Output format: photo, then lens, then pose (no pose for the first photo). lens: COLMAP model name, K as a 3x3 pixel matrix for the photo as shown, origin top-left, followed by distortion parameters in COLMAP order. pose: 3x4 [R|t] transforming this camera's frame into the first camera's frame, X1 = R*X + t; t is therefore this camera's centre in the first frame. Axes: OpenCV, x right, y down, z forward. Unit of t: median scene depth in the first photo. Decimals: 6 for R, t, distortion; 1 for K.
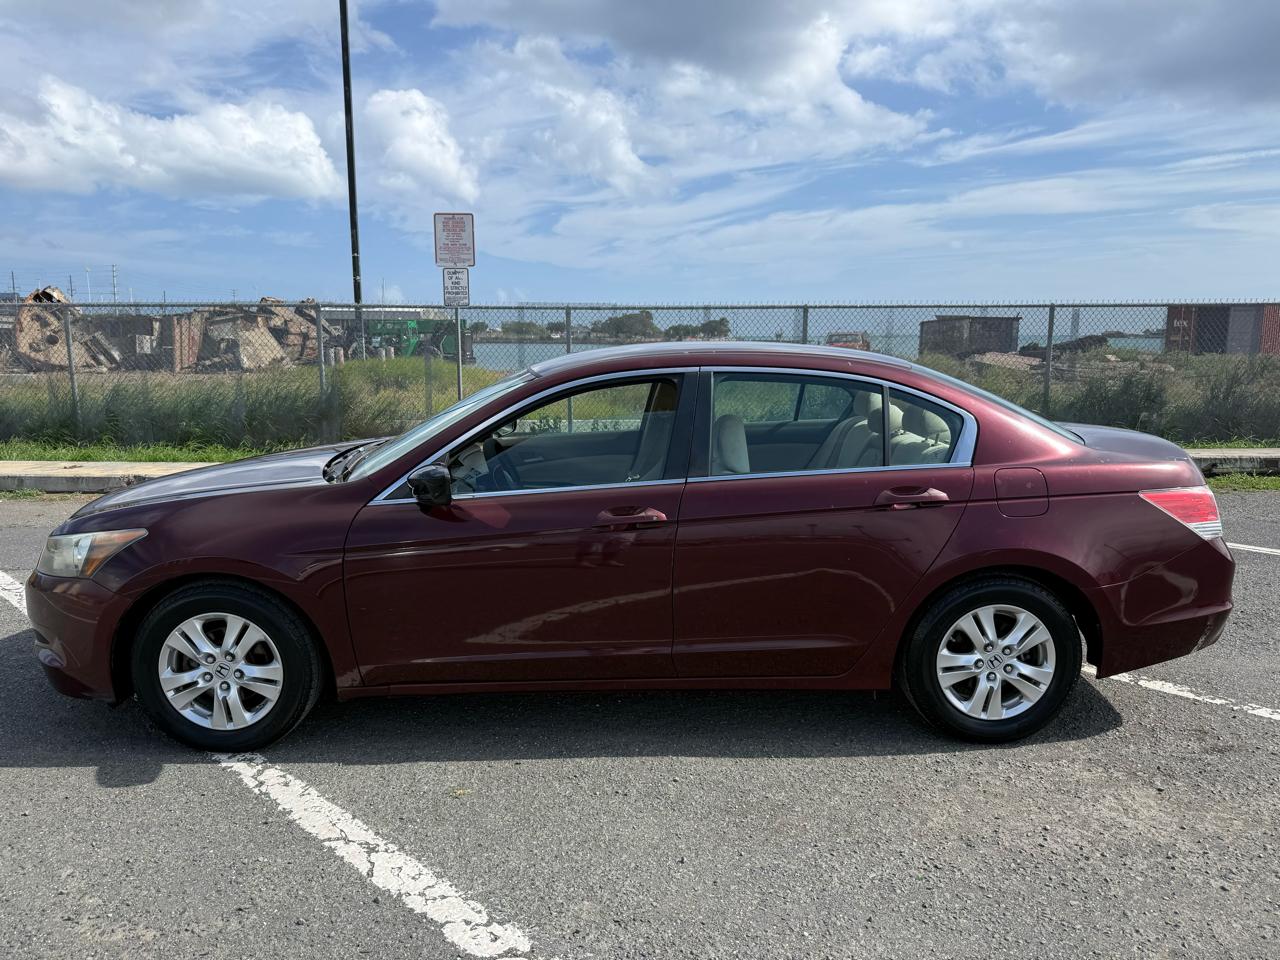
lens RADIAL K [[913.4, 0, 629.4], [0, 913.4, 477.0], [0, 0, 1]] dist [0.017027, -0.030678]
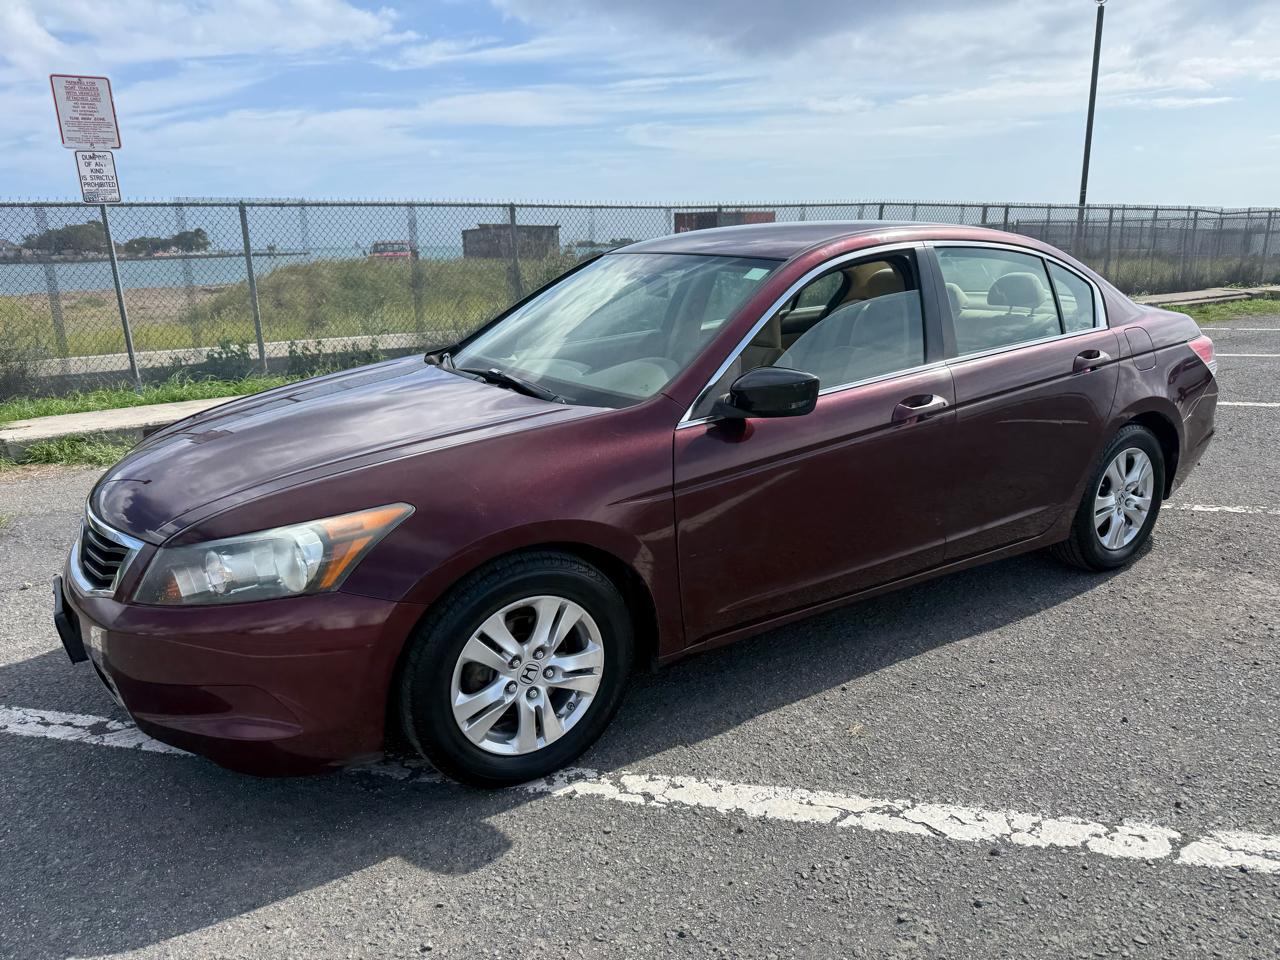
lens RADIAL K [[913.4, 0, 646.1], [0, 913.4, 485.6], [0, 0, 1]] dist [0.017027, -0.030678]
pose [[0.850915, -0.151627, 0.502944, -0.223116], [0.100104, 0.986696, 0.128105, -0.007262], [-0.515677, -0.058660, 0.854773, 0.104196]]
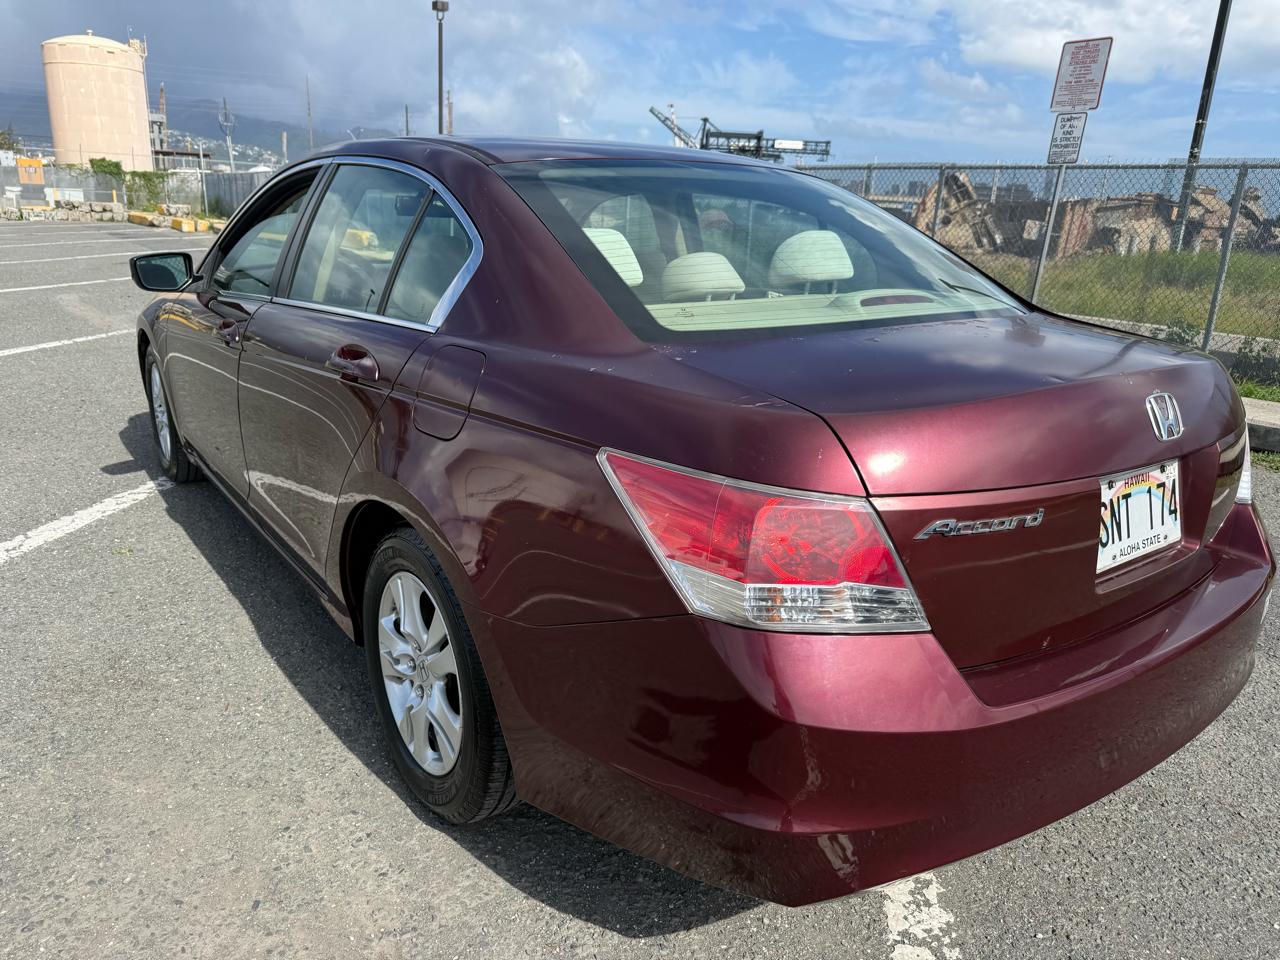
lens RADIAL K [[913.4, 0, 628.5], [0, 913.4, 480.0], [0, 0, 1]] dist [0.017027, -0.030678]
pose [[0.558750, 0.259907, -0.787558, 0.292302], [-0.170424, 0.965341, 0.197668, -0.017318], [0.811637, 0.023772, 0.583678, 0.247796]]
